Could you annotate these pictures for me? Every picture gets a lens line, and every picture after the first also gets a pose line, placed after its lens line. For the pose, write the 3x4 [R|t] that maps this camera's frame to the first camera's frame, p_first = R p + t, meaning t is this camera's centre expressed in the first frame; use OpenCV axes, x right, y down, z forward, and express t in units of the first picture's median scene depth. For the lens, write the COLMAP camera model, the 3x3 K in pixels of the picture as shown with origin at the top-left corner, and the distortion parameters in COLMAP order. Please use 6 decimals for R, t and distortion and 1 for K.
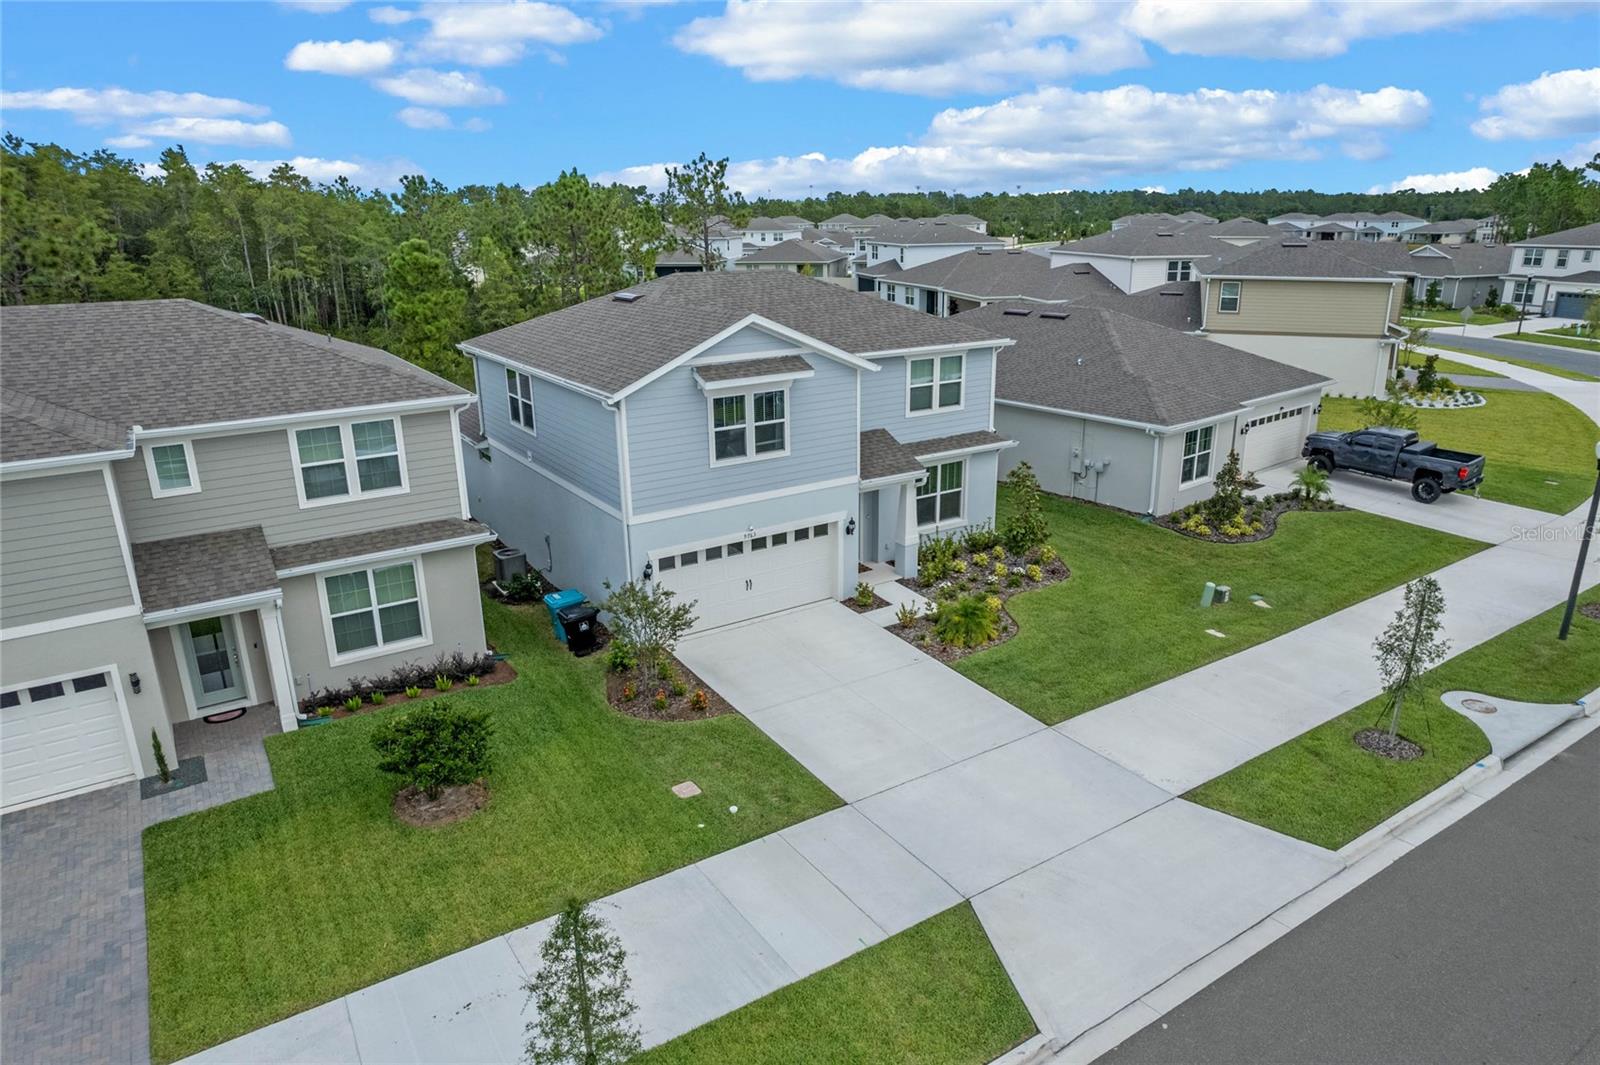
lens RADIAL K [[1025.3, 0, 800.0], [0, 1025.3, 532.5], [0, 0, 1]] dist [-0.090748, 0.074407]
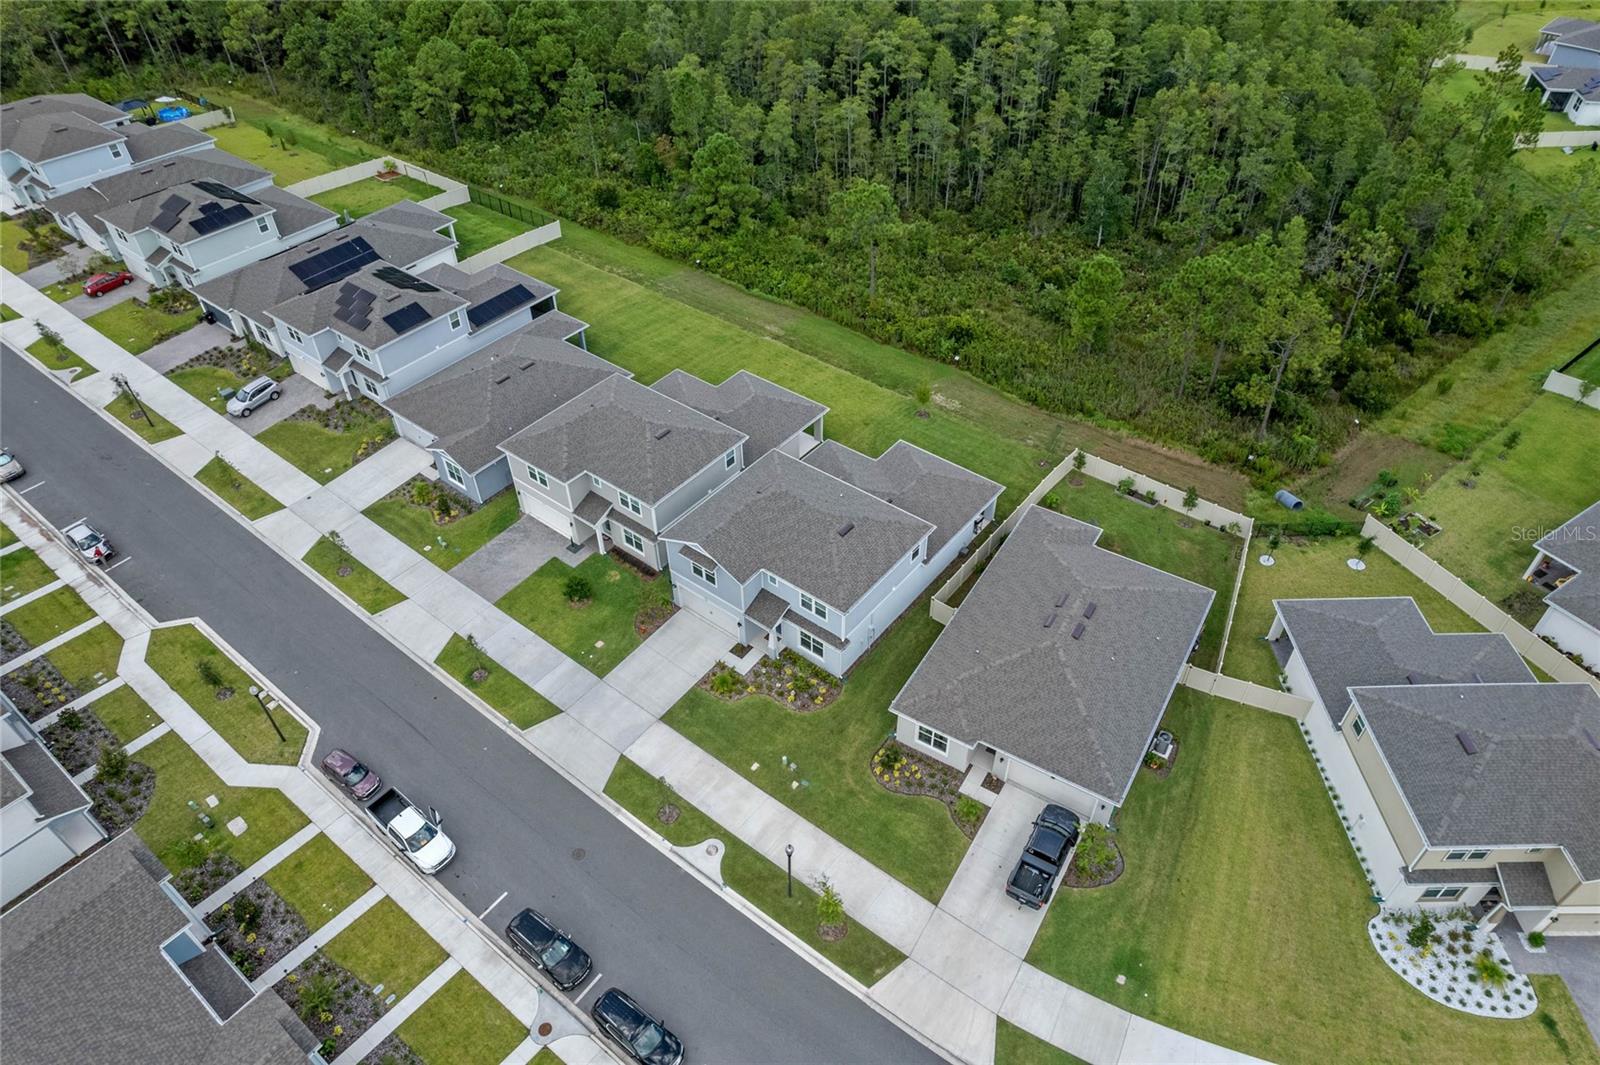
lens RADIAL K [[1019.1, 0, 800.0], [0, 1019.1, 532.5], [0, 0, 1]] dist [-0.031642, 0.000116]
pose [[0.320484, 0.641621, -0.696859, 1.812523], [-0.281392, 0.766939, 0.576735, -1.779009], [0.904493, 0.011256, 0.426339, 0.083533]]
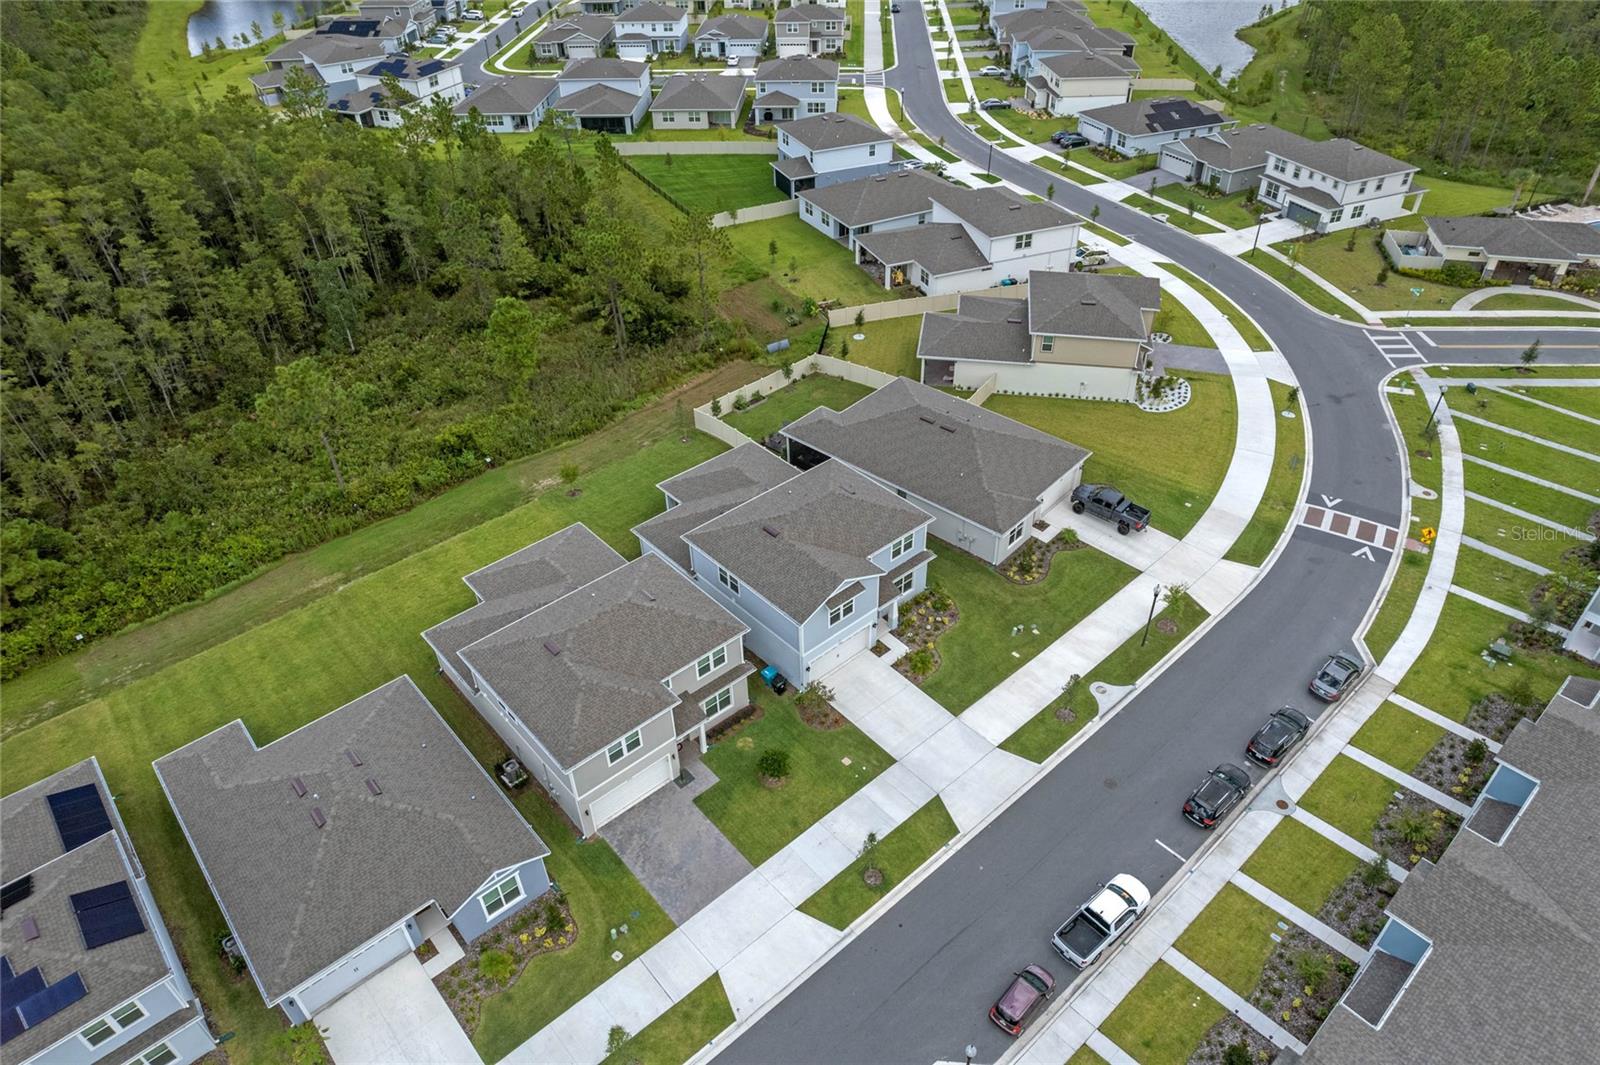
lens RADIAL K [[1021.2, 0, 800.0], [0, 1021.2, 532.5], [0, 0, 1]] dist [-0.046984, -0.000507]
pose [[0.989090, -0.095937, 0.111792, -0.418287], [0.052366, 0.938278, 0.341895, -1.166875], [-0.137692, -0.332310, 0.933065, -1.318753]]
